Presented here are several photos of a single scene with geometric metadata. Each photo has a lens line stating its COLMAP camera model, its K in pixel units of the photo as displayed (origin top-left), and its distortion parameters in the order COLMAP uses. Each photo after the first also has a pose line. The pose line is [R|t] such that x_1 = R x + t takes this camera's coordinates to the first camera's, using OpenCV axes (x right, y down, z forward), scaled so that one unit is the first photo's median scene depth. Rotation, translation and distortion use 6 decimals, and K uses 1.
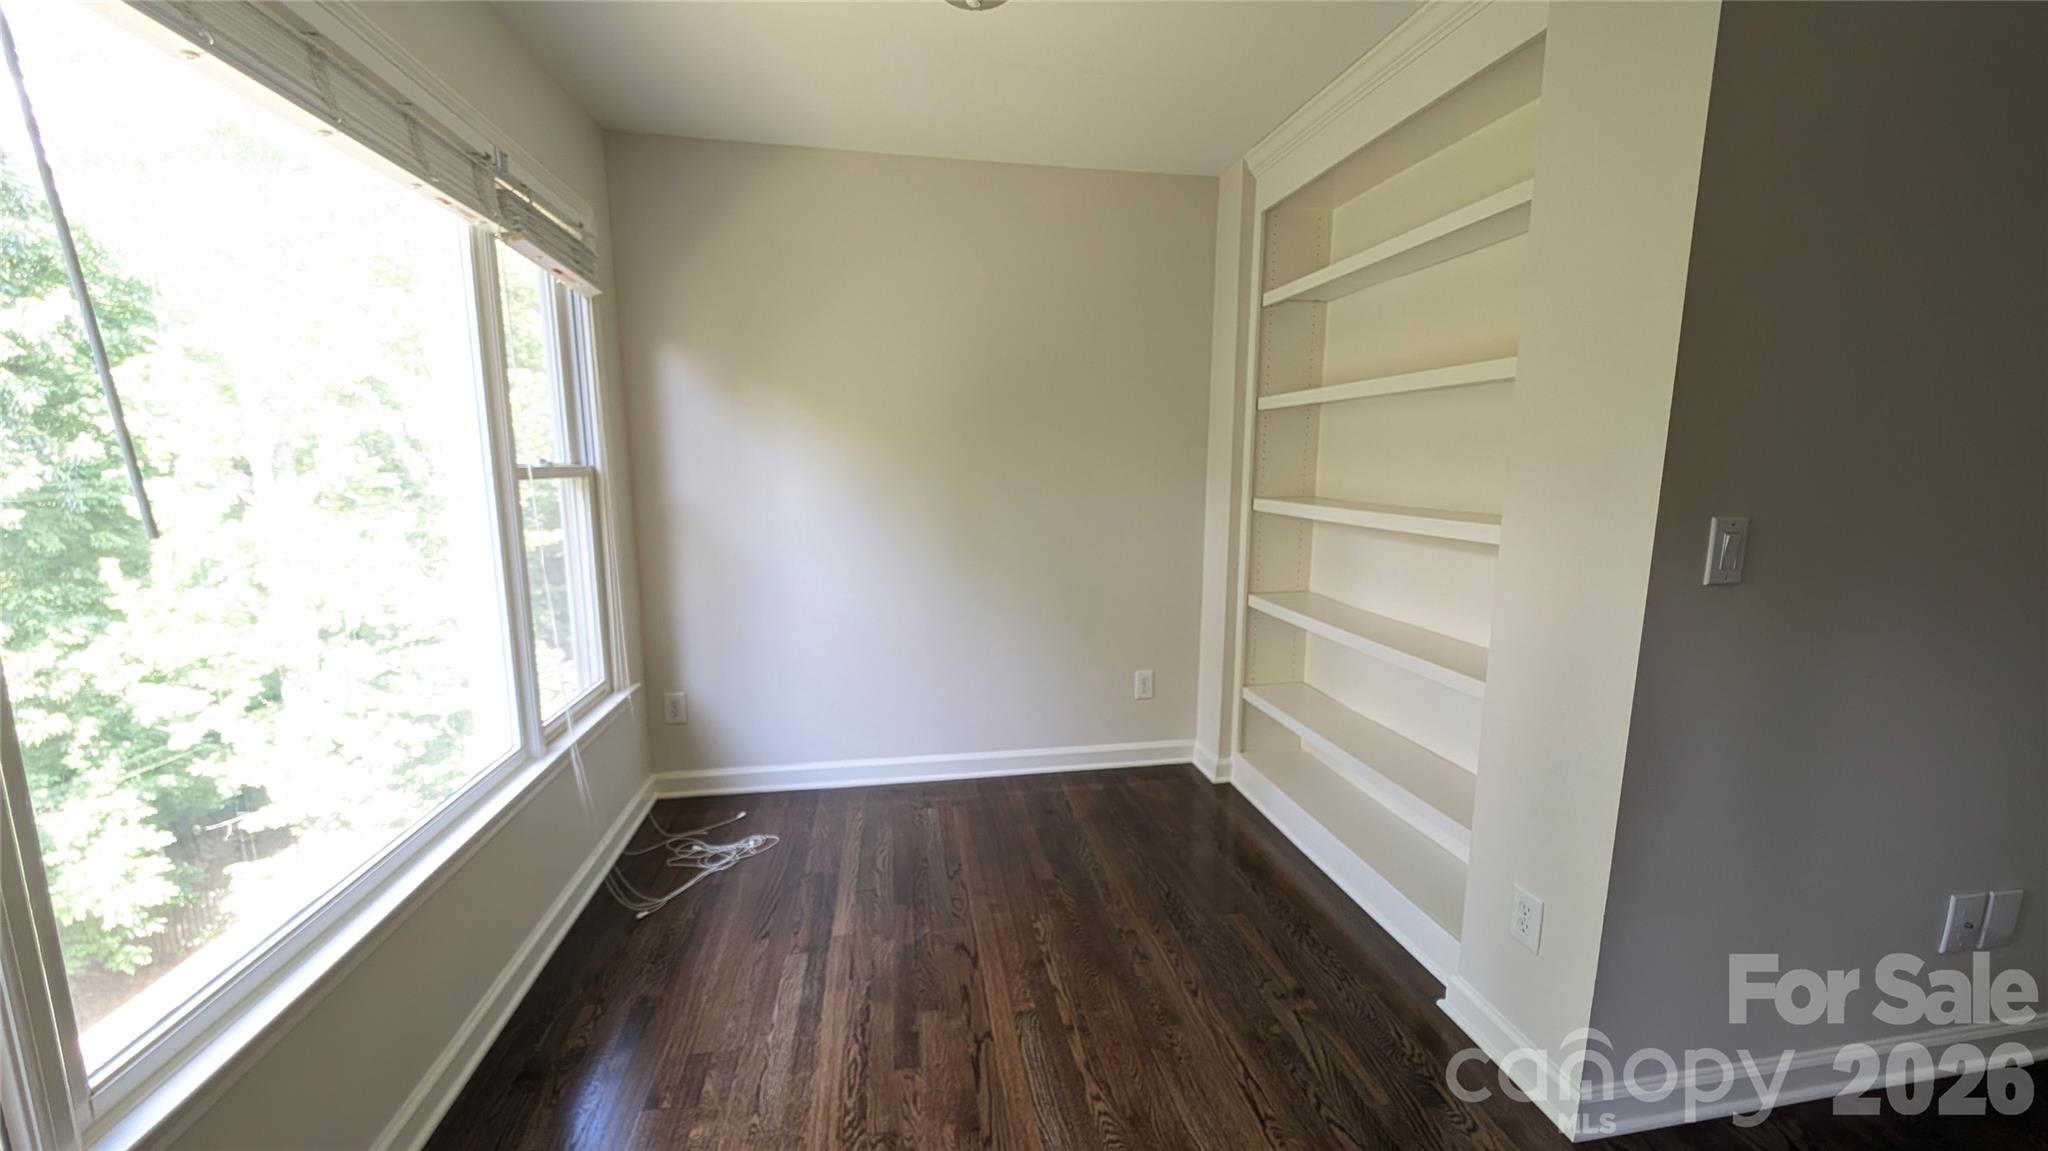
lens RADIAL K [[767.6, 0, 1021.8], [0, 767.6, 575.7], [0, 0, 1]] dist [-0.003094, -0.000463]
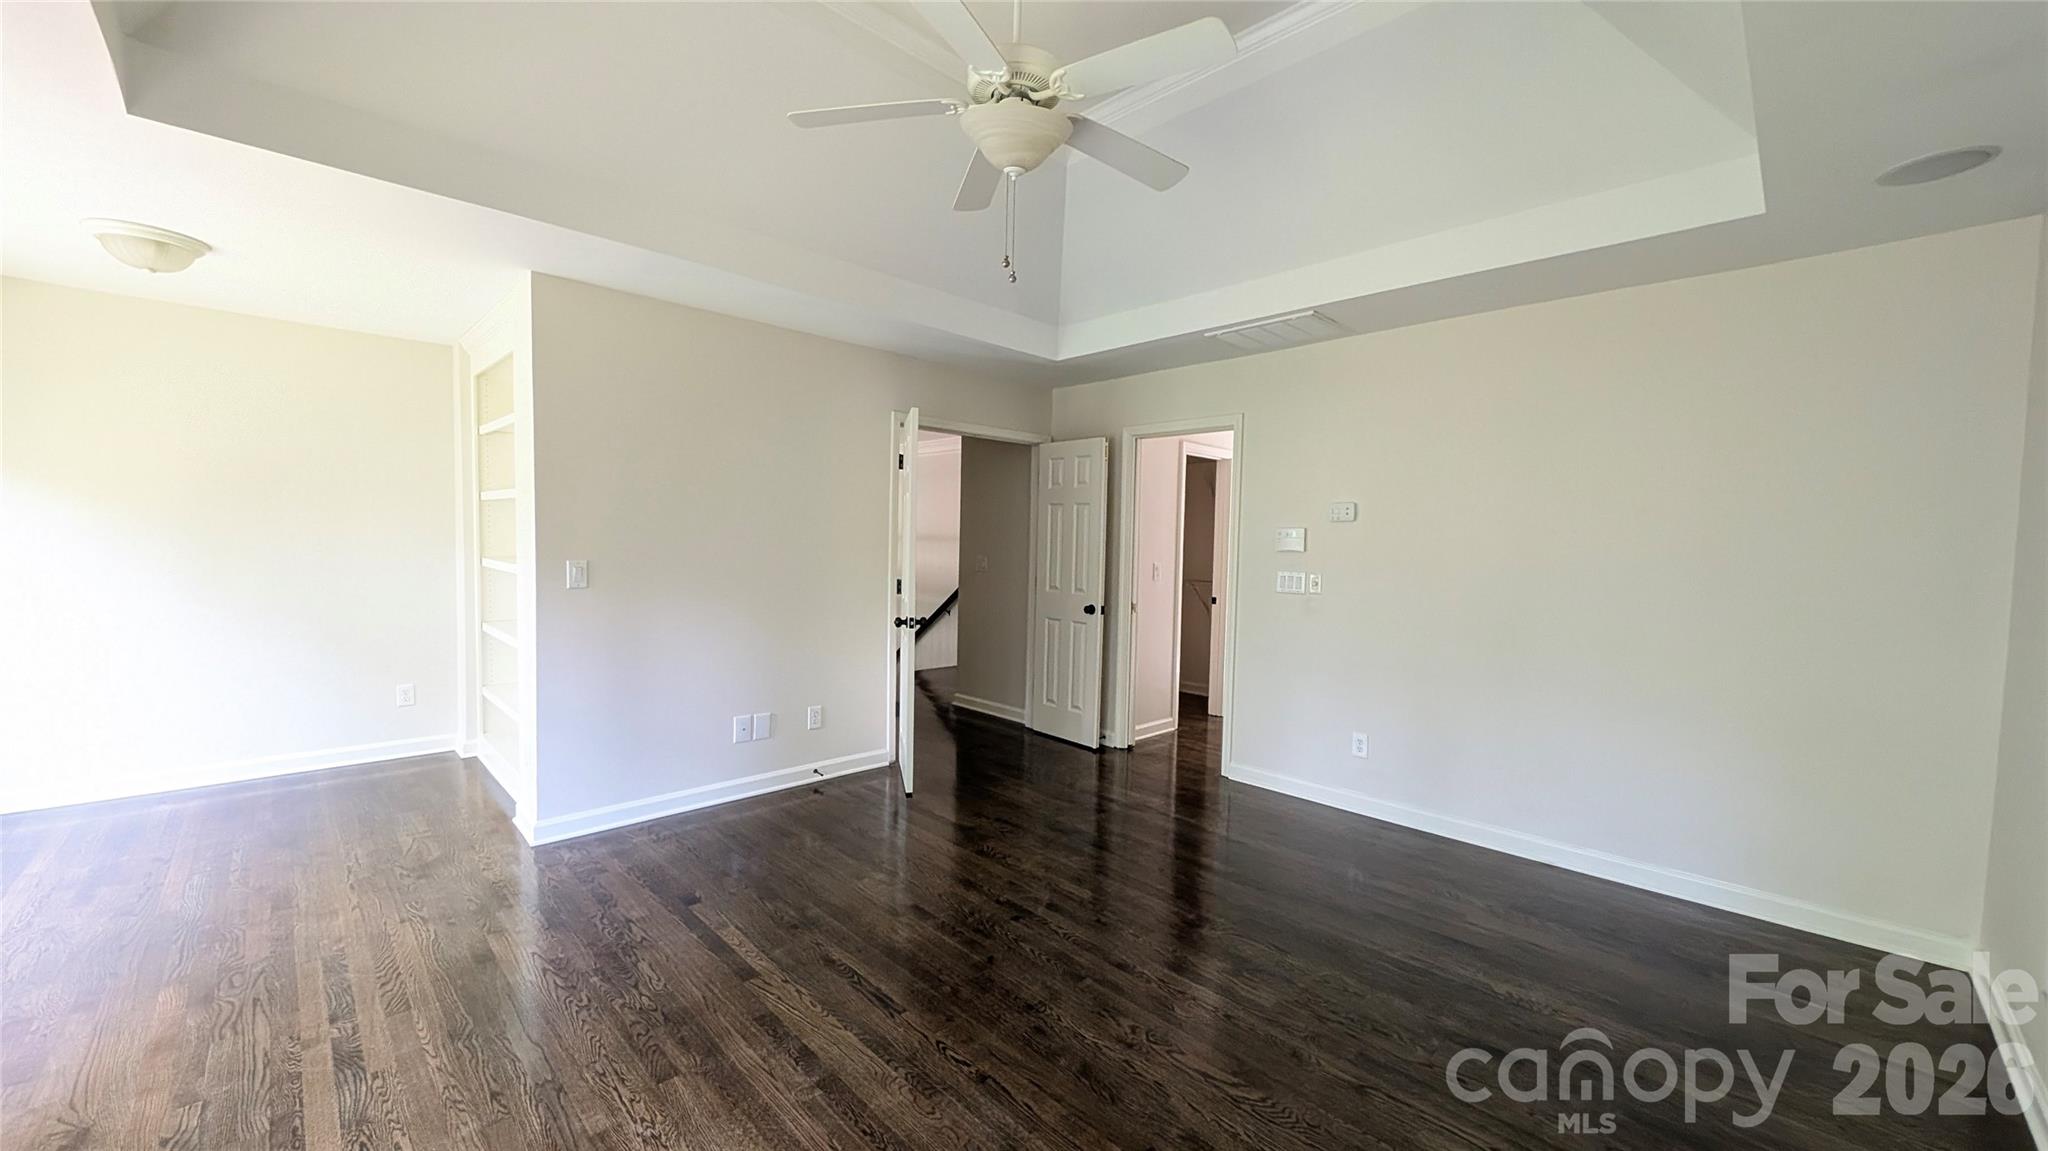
lens RADIAL K [[767.6, 0, 1024.7], [0, 767.6, 584.6], [0, 0, 1]] dist [-0.003094, -0.000463]
pose [[0.820223, -0.008567, 0.571979, 0.329361], [0.057410, 0.996072, -0.067408, 0.117546], [-0.569155, 0.088127, 0.817494, -0.860510]]
